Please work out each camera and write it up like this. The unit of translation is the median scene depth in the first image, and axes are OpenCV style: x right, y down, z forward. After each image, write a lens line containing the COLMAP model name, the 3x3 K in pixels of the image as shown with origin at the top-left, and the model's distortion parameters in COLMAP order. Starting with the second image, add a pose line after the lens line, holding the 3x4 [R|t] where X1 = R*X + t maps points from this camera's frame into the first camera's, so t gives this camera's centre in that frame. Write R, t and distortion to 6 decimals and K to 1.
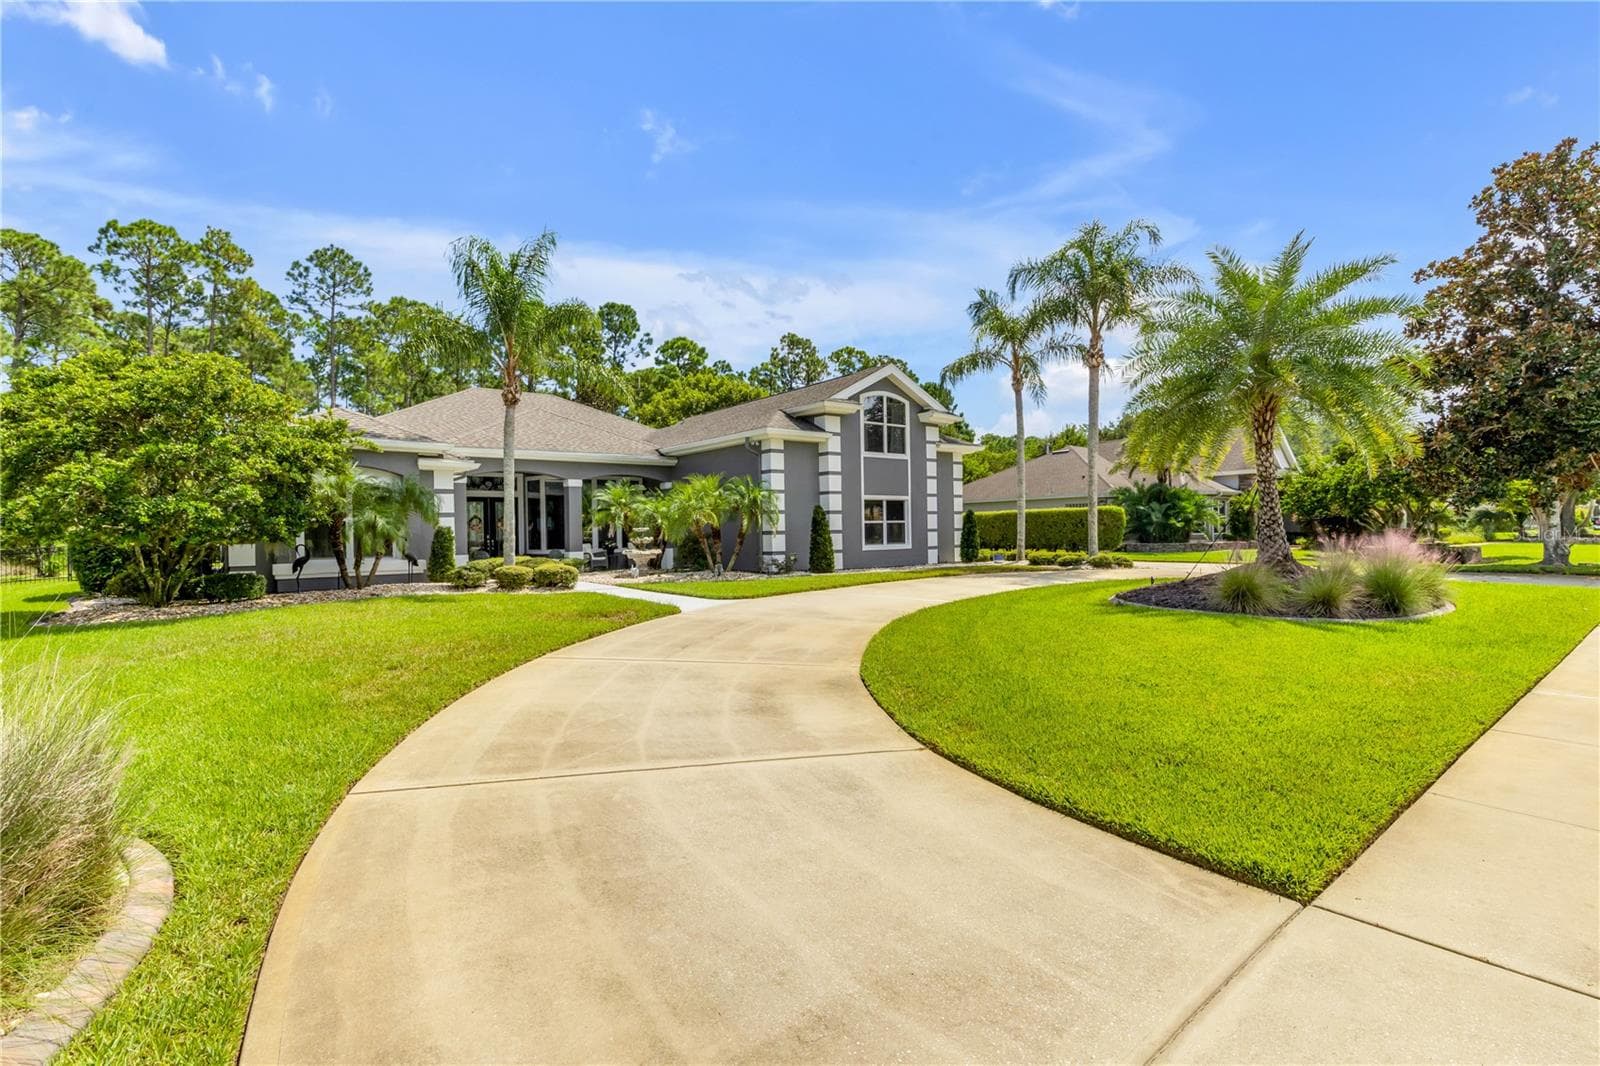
lens RADIAL K [[740.1, 0, 800.0], [0, 740.1, 533.0], [0, 0, 1]] dist [0.000885, -0.000699]
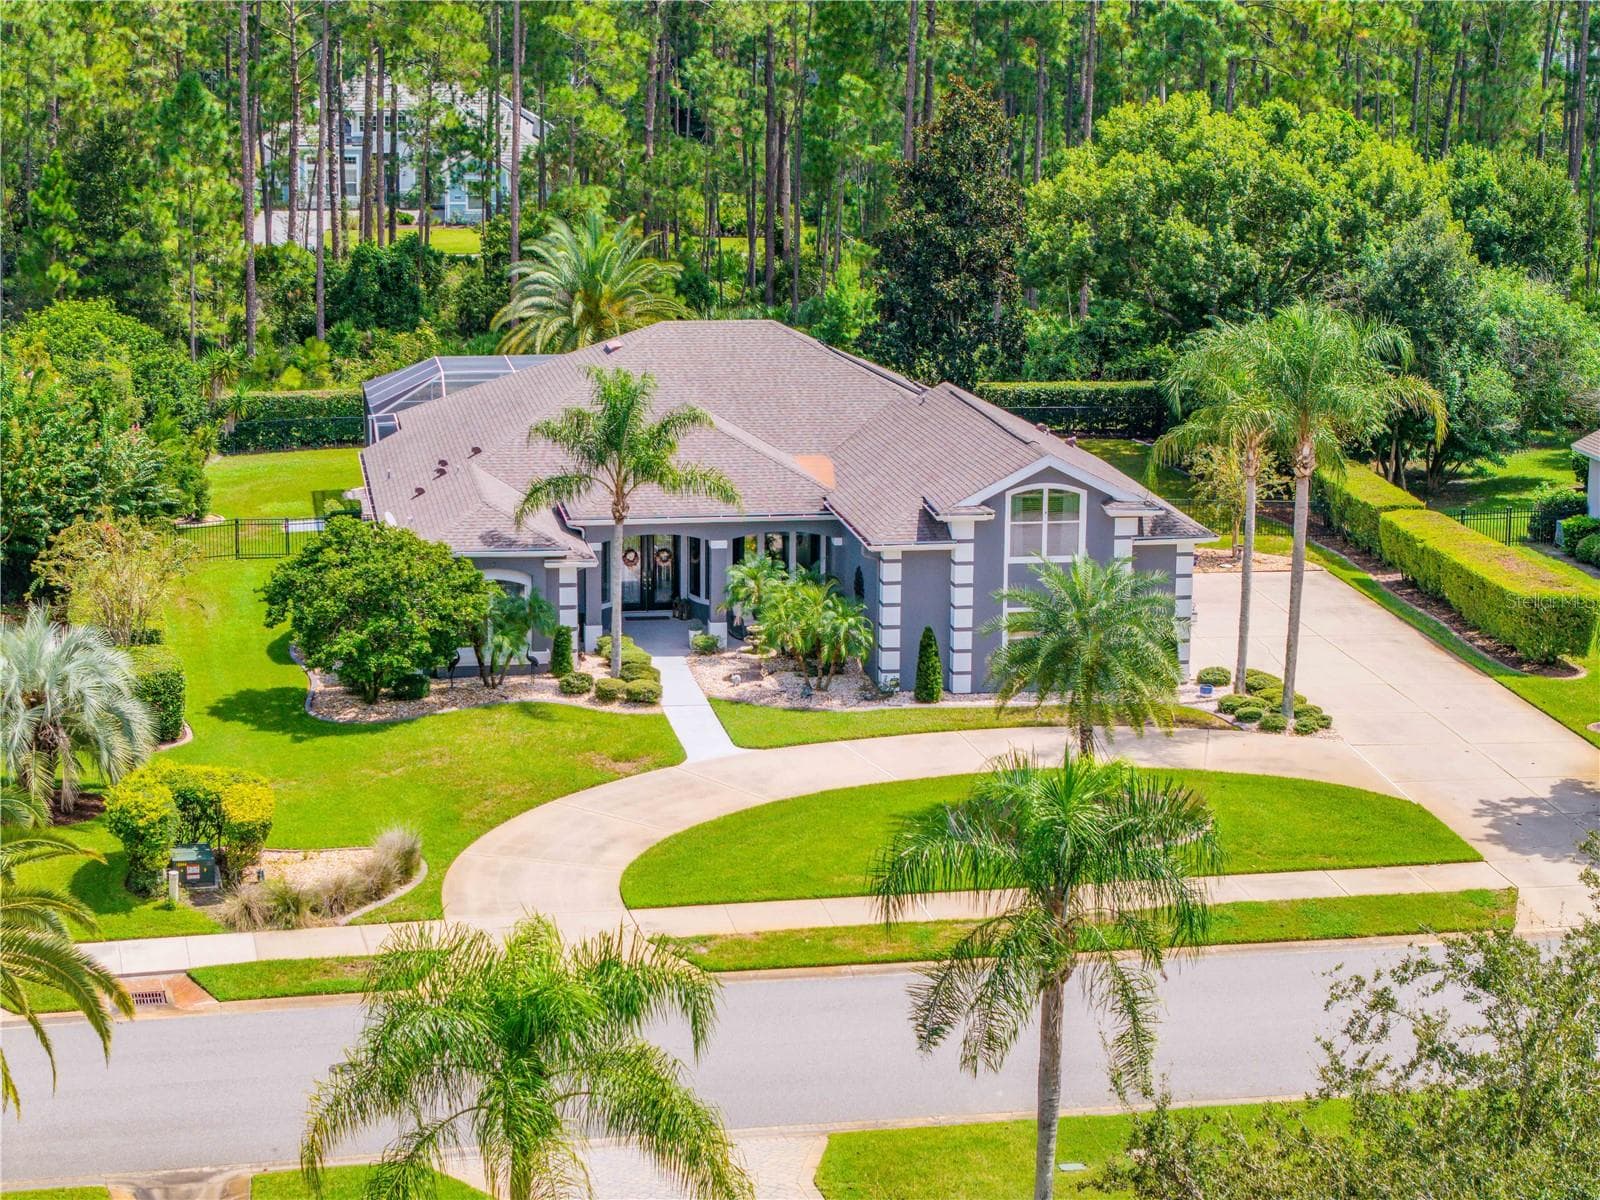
lens RADIAL K [[3243.3, 0, 795.1], [0, 3243.3, 550.4], [0, 0, 1]] dist [-0.492961, 3.848815]
pose [[0.879122, 0.119907, -0.461267, 1.445102], [-0.026032, 0.978470, 0.204741, -0.797307], [0.475886, -0.167985, 0.863316, -2.112181]]
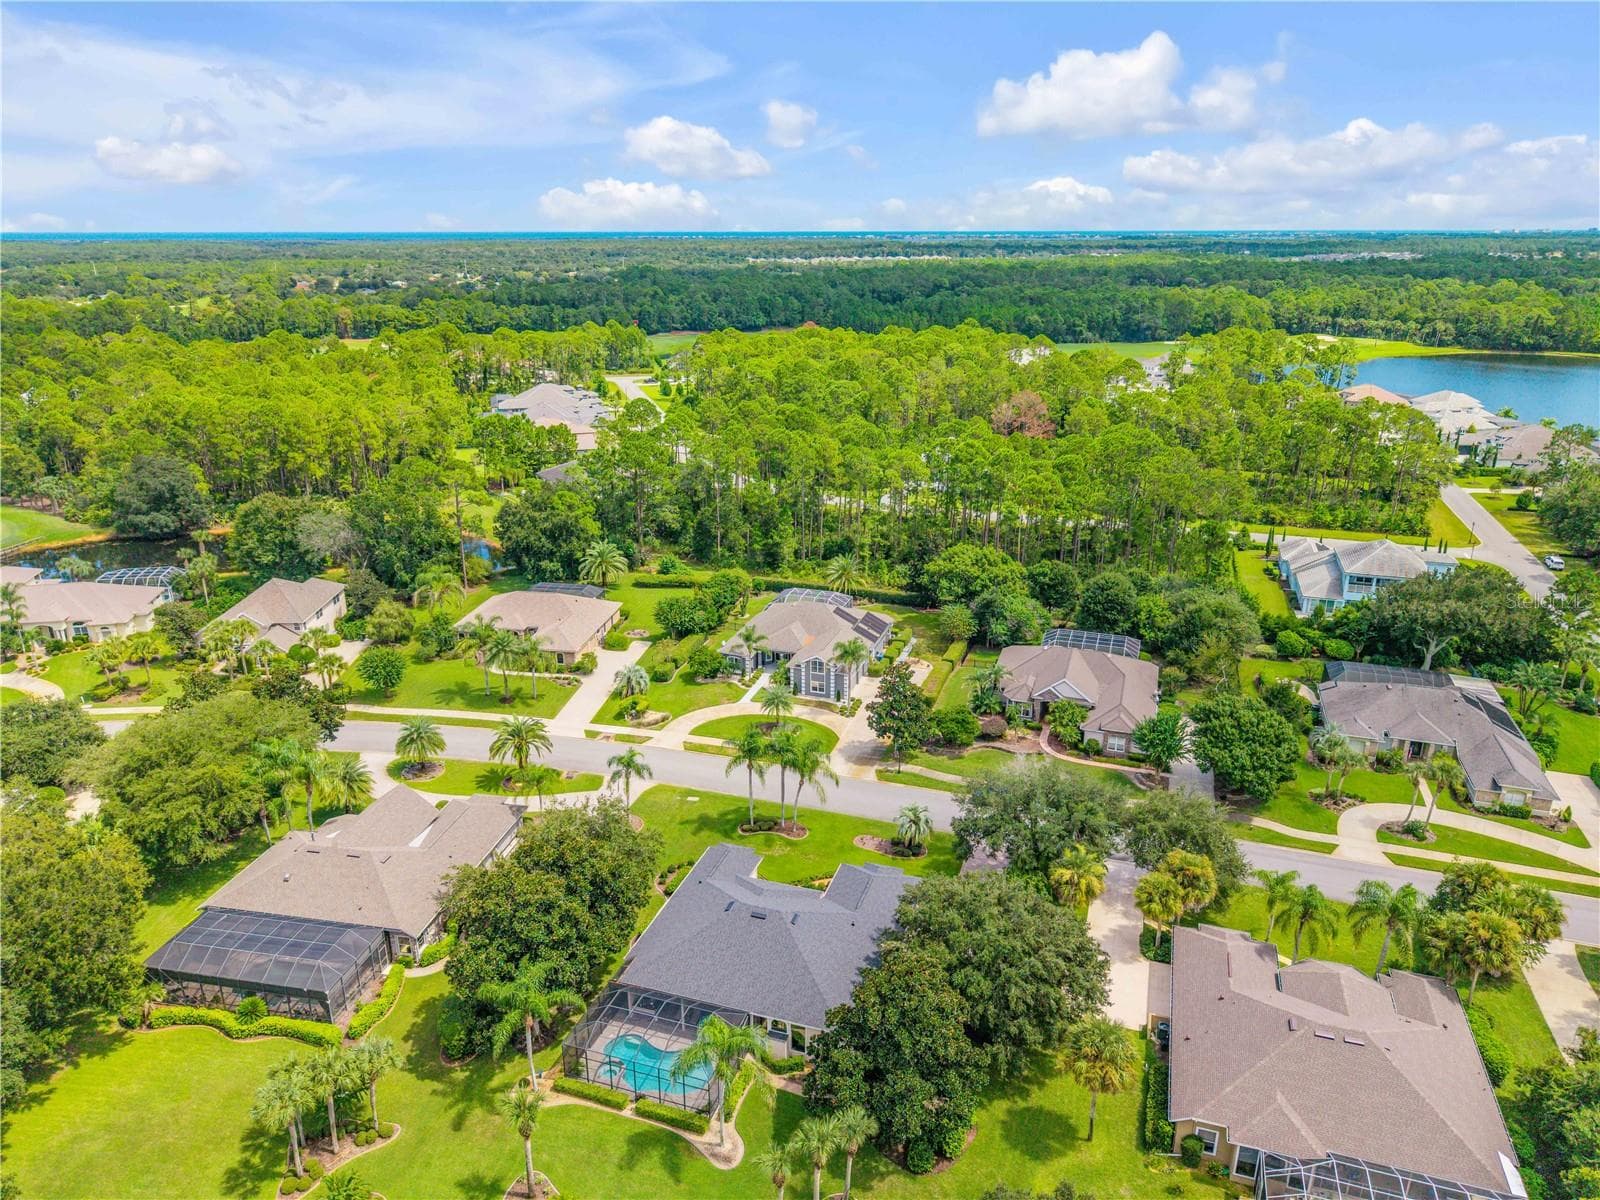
lens RADIAL K [[1070.5, 0, 801.5], [0, 1070.5, 606.8], [0, 0, 1]] dist [0.027662, -0.029441]
pose [[0.548017, 0.294099, -0.783060, 4.640316], [-0.009278, 0.938231, 0.345884, -2.519719], [0.836416, -0.182285, 0.516895, -2.160424]]
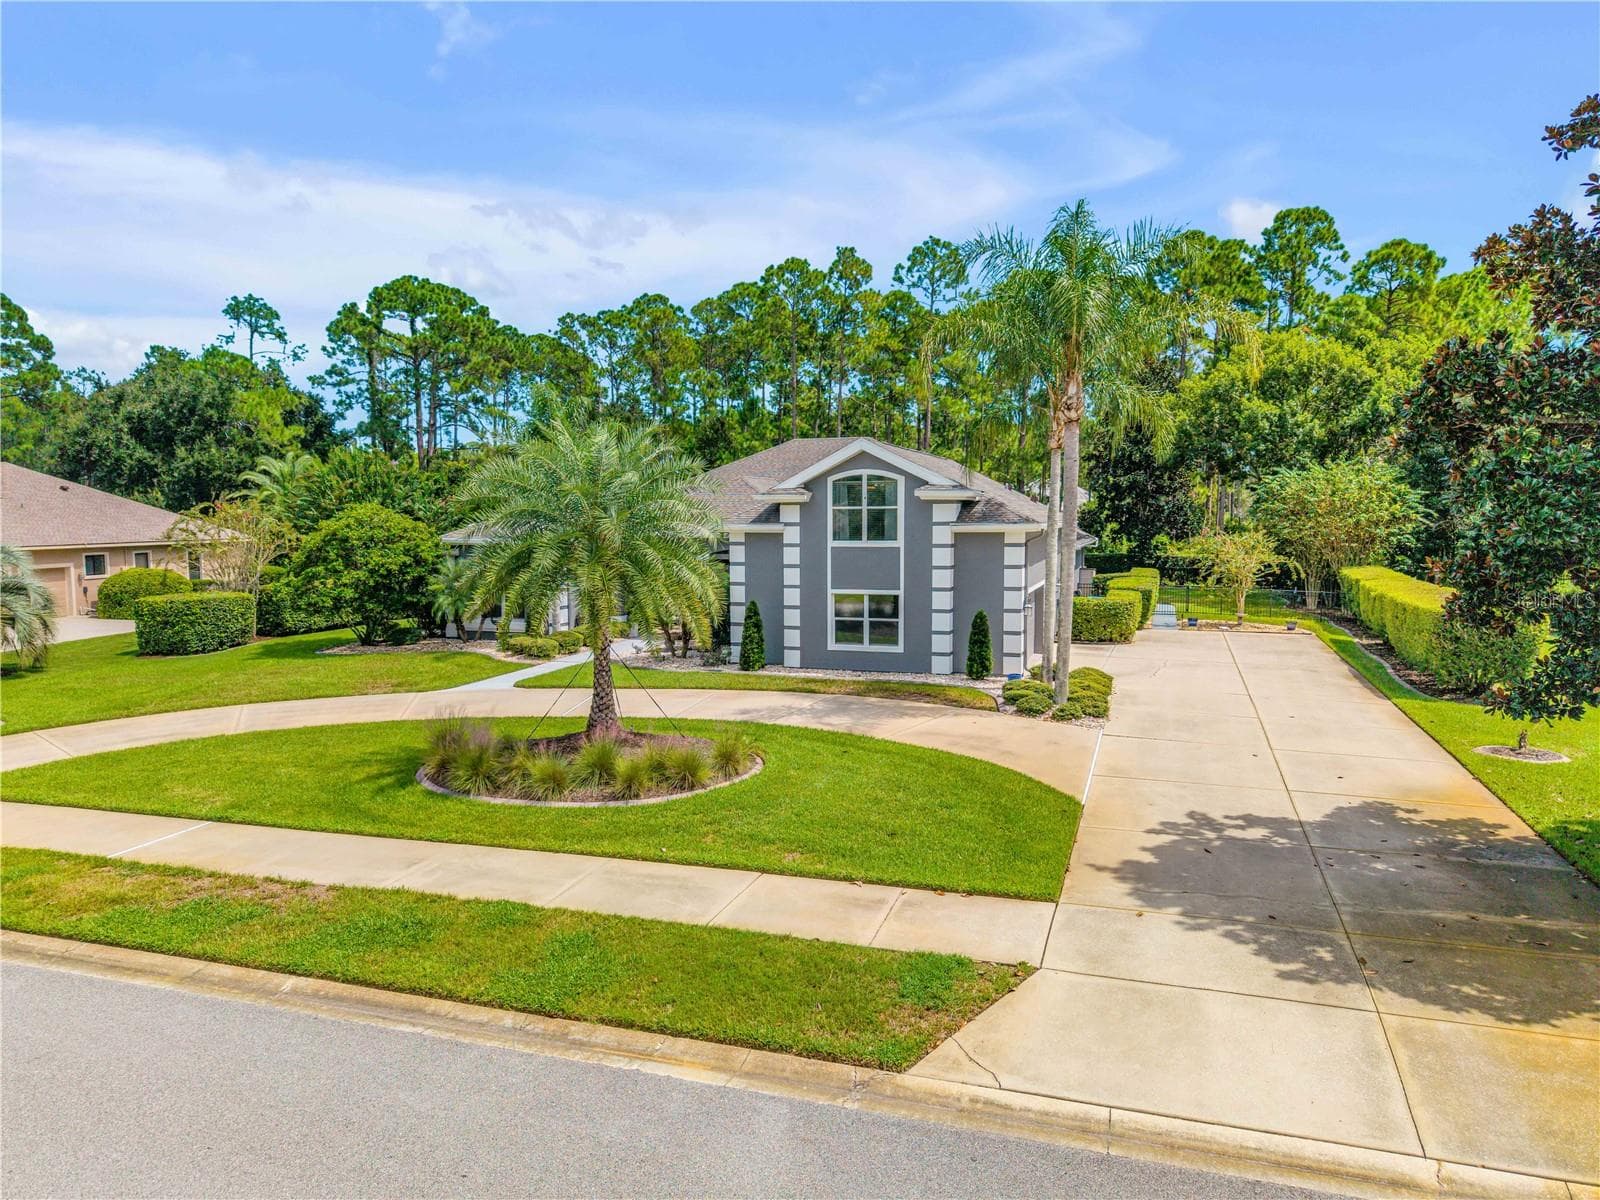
lens RADIAL K [[1070.5, 0, 801.5], [0, 1070.5, 606.8], [0, 0, 1]] dist [0.027662, -0.029441]
pose [[0.553080, 0.088287, -0.828437, 1.054237], [-0.007050, 0.994830, 0.101313, -0.148259], [0.833098, -0.050194, 0.550843, 0.232143]]
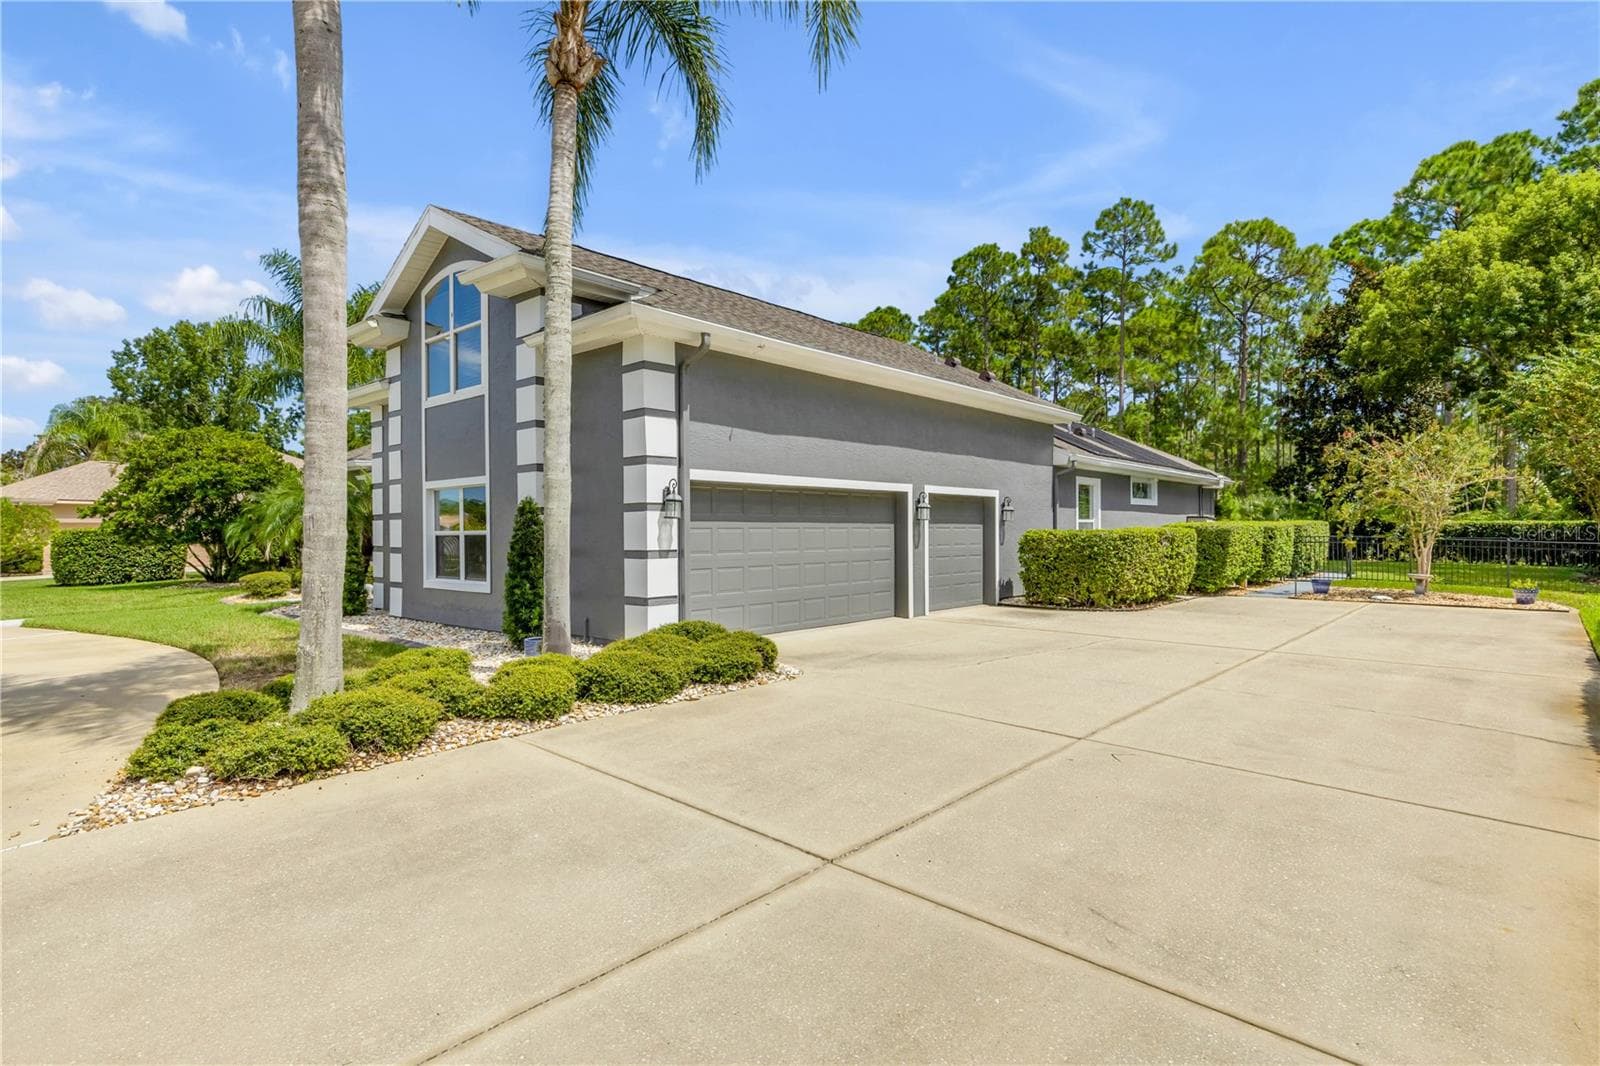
lens RADIAL K [[825.0, 0, 797.9], [0, 825.0, 528.9], [0, 0, 1]] dist [-0.003500, -0.000581]
pose [[0.181801, 0.013701, -0.983240, 0.652074], [0.002645, 0.999892, 0.014423, -0.023466], [0.983332, -0.005223, 0.181746, 1.061057]]
